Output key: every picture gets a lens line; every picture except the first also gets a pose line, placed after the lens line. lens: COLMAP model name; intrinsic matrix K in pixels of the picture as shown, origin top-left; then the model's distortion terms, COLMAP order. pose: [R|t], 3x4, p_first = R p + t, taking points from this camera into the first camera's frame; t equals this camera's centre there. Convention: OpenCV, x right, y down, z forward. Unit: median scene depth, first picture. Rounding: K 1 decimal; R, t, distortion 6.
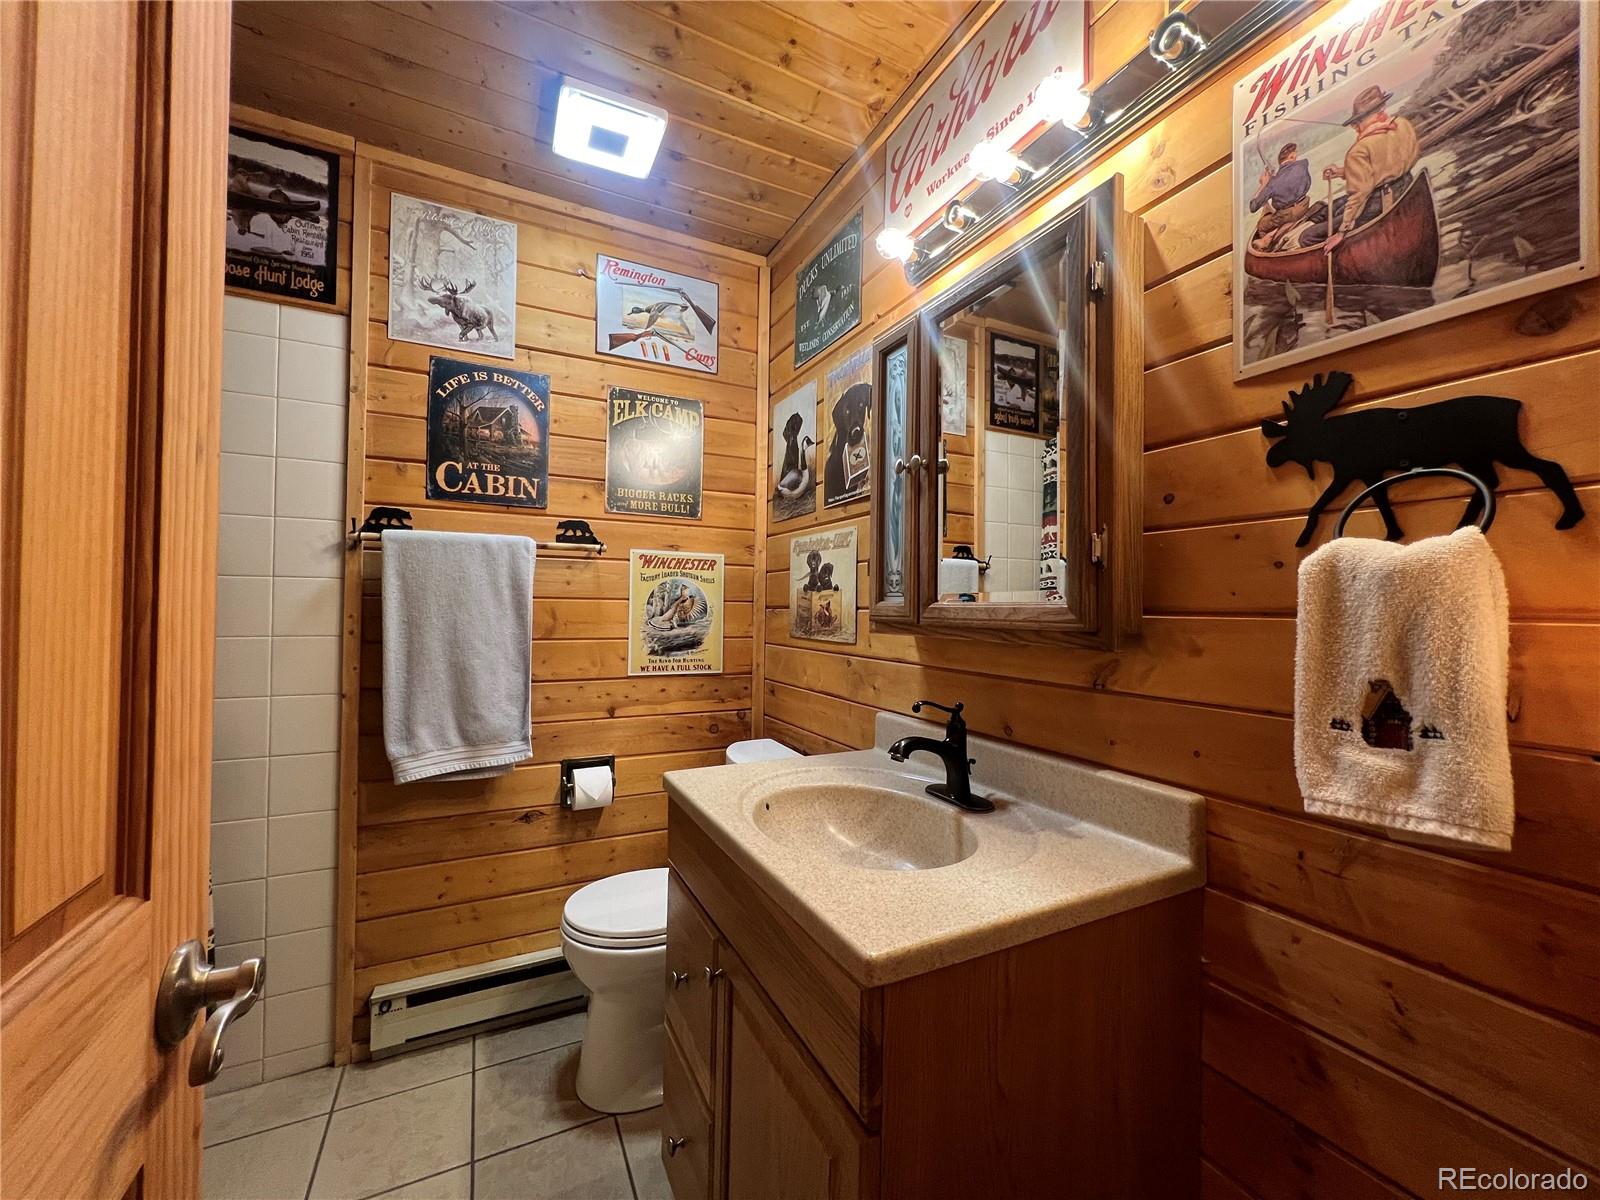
lens RADIAL K [[637.2, 0, 802.8], [0, 637.2, 597.4], [0, 0, 1]] dist [-0.002729, 0.000569]
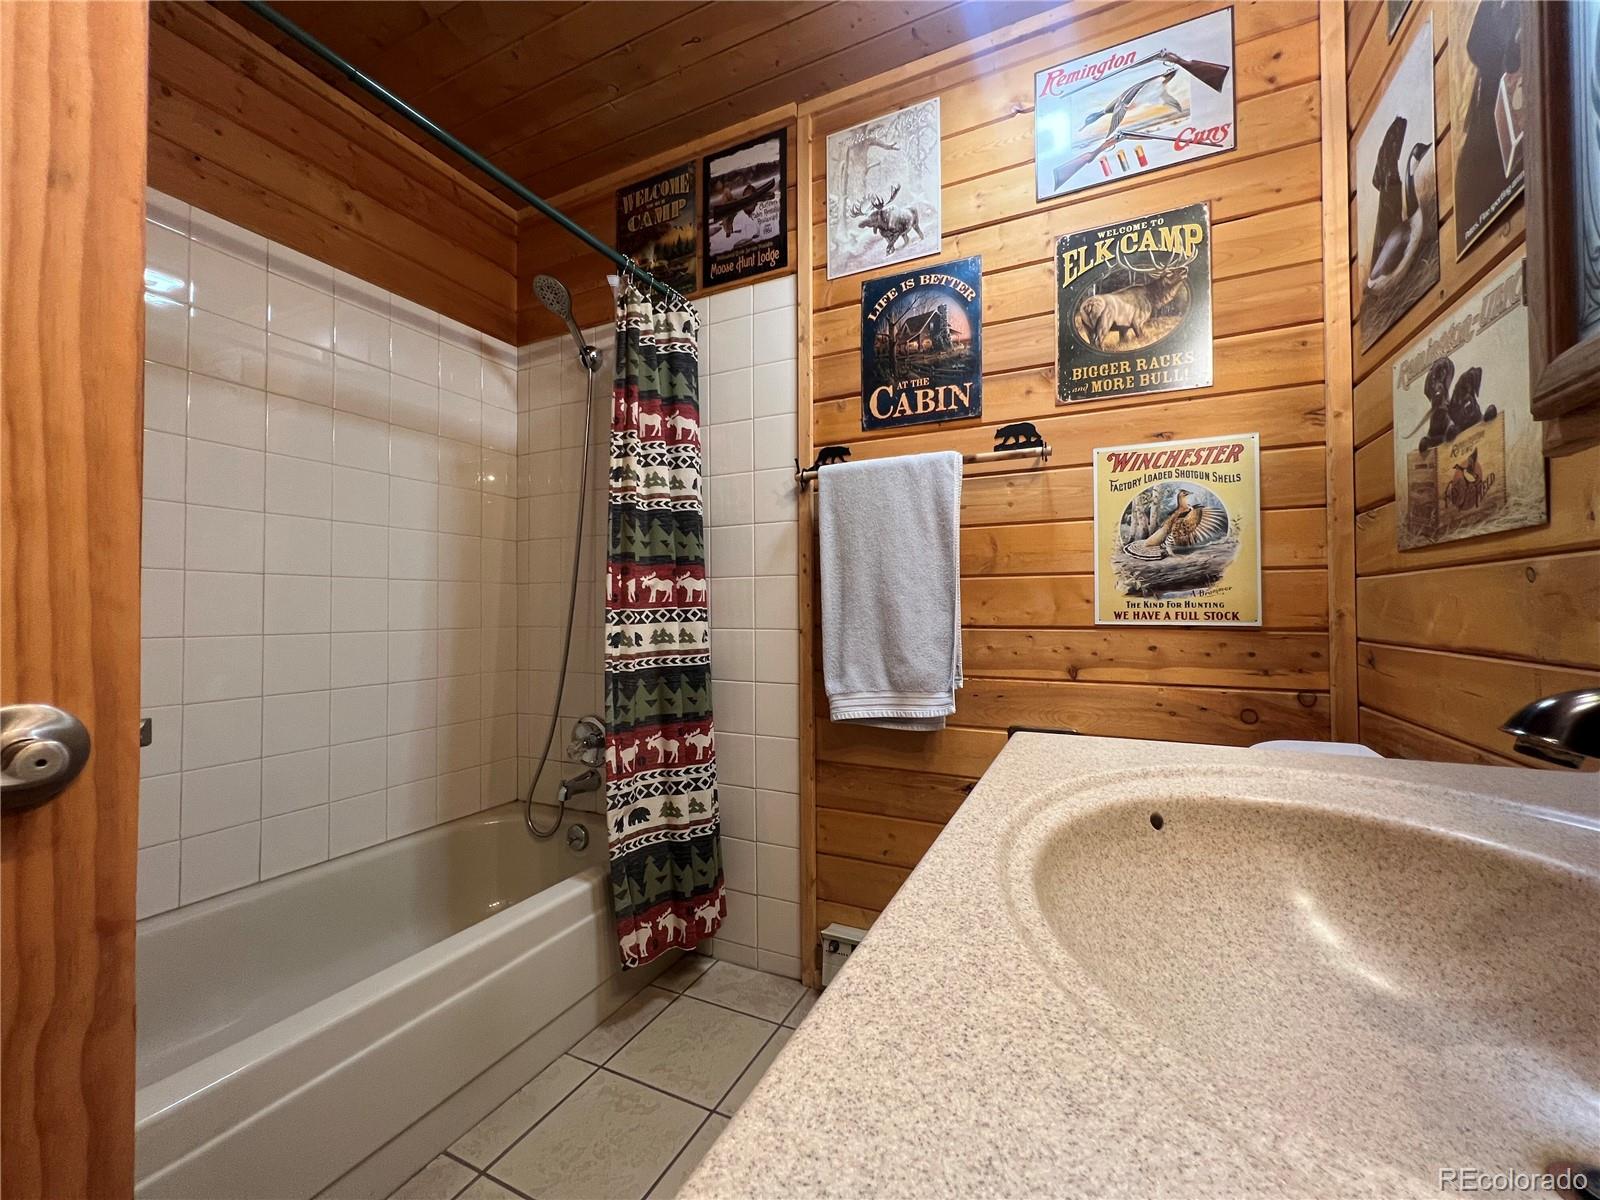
lens RADIAL K [[637.2, 0, 802.8], [0, 637.2, 597.4], [0, 0, 1]] dist [-0.002729, 0.000569]
pose [[0.609252, -0.029201, -0.792439, 0.104028], [0.023751, 0.999545, -0.018572, 0.107153], [0.792621, -0.007507, 0.609668, 0.327984]]
